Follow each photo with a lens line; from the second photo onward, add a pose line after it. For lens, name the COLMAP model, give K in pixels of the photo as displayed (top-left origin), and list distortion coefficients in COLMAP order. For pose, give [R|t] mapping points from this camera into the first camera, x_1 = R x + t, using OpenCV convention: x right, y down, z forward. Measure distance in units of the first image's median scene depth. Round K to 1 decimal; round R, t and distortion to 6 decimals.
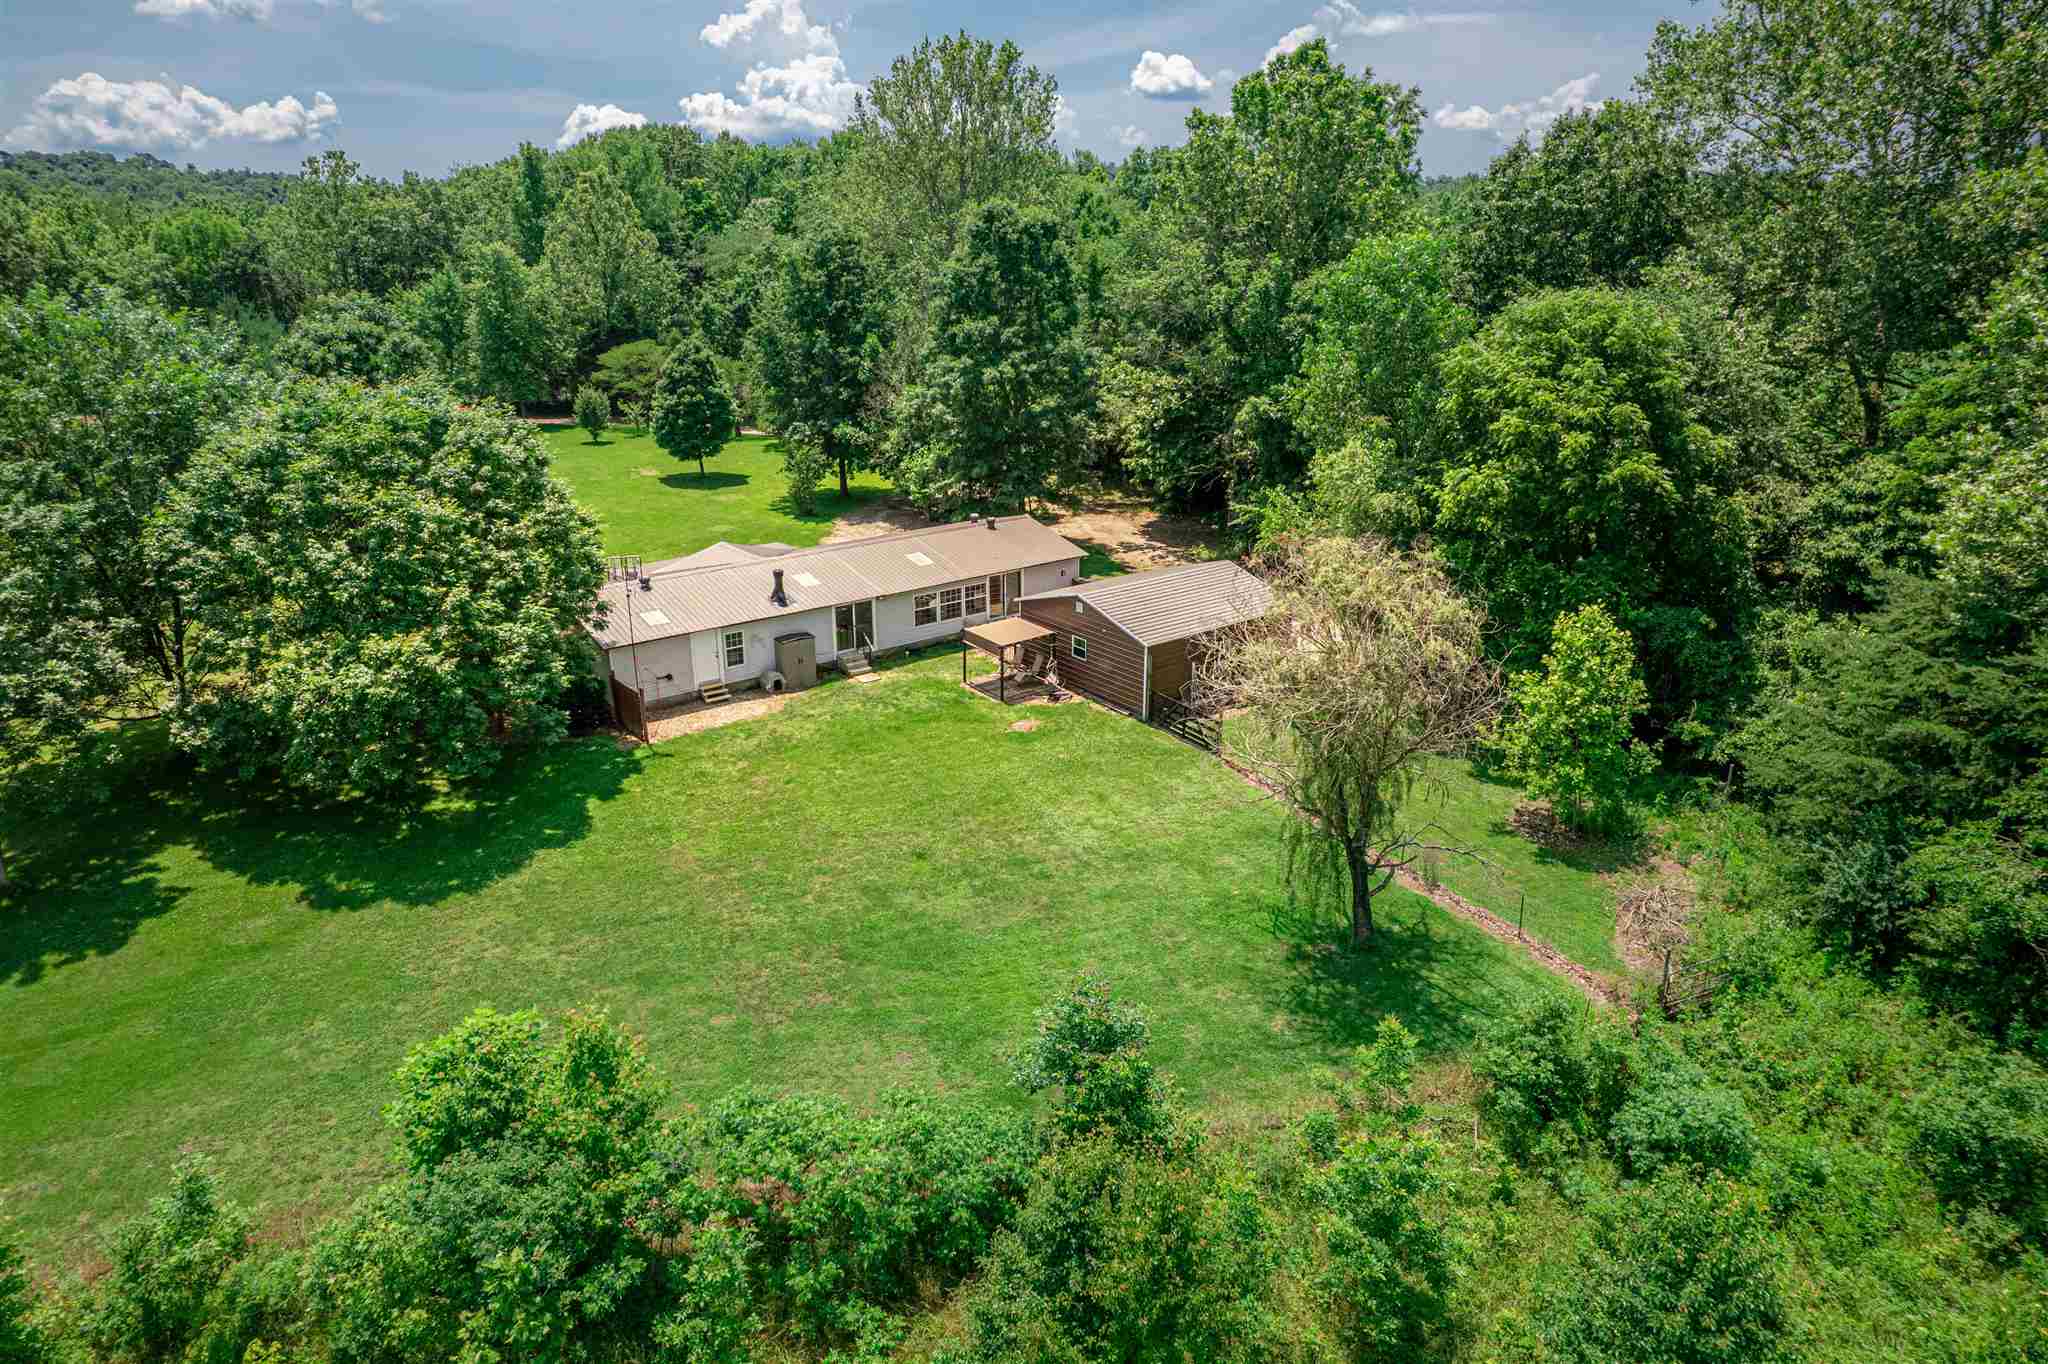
lens RADIAL K [[1309.3, 0, 1036.6], [0, 1309.3, 684.5], [0, 0, 1]] dist [-0.073101, 0.061126]
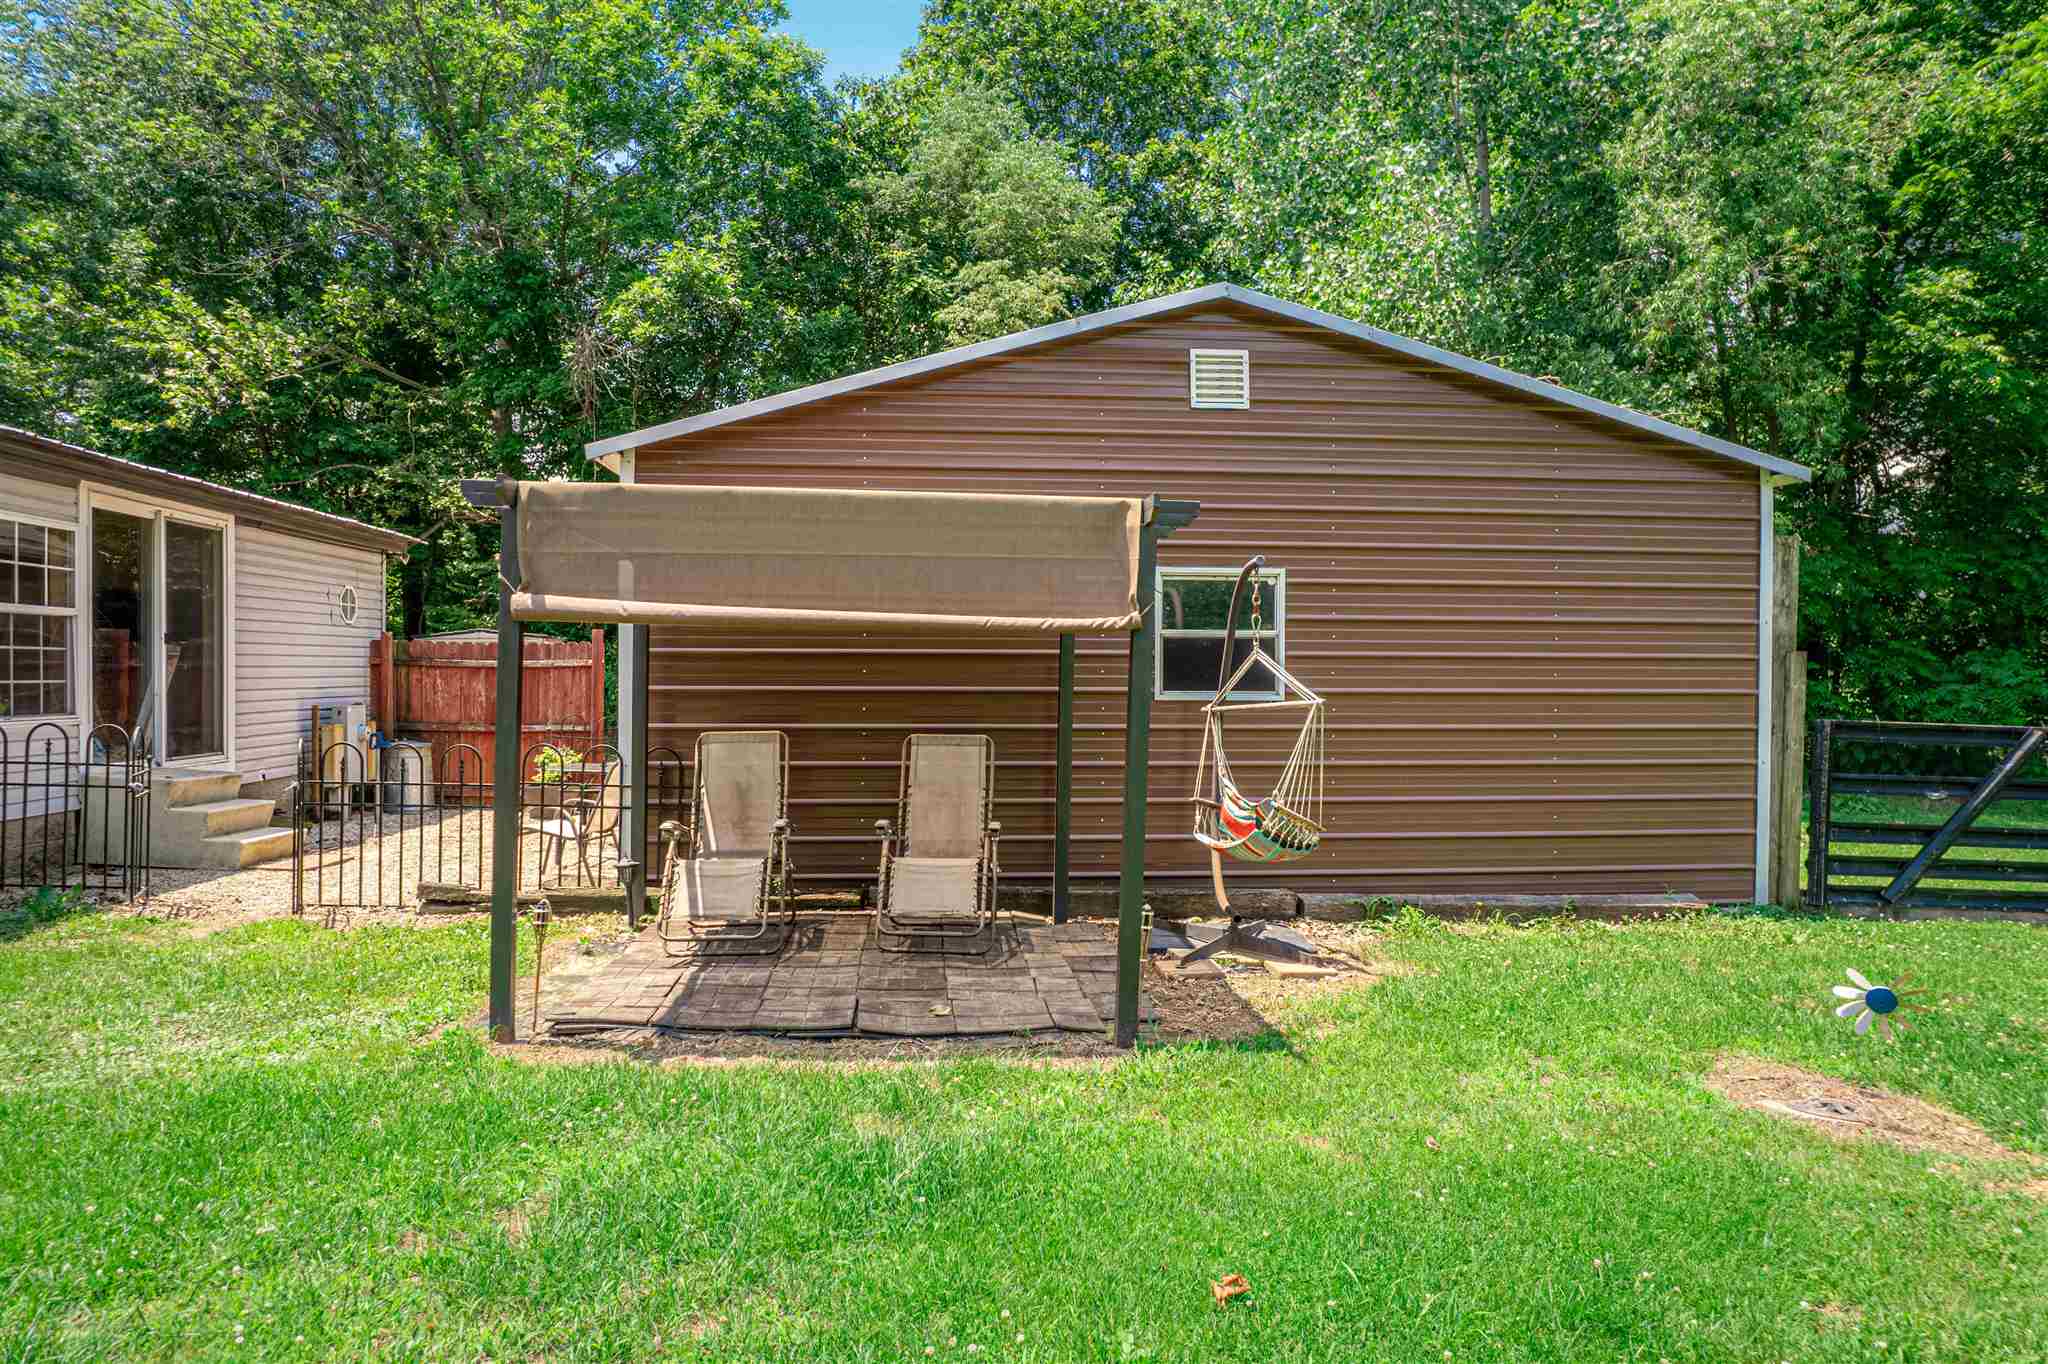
lens RADIAL K [[1309.3, 0, 1036.6], [0, 1309.3, 684.5], [0, 0, 1]] dist [-0.073101, 0.061126]
pose [[0.555588, -0.002941, 0.831452, -0.113578], [0.271168, 0.945958, -0.177852, 0.001285], [-0.785996, 0.324276, 0.526361, 0.900204]]
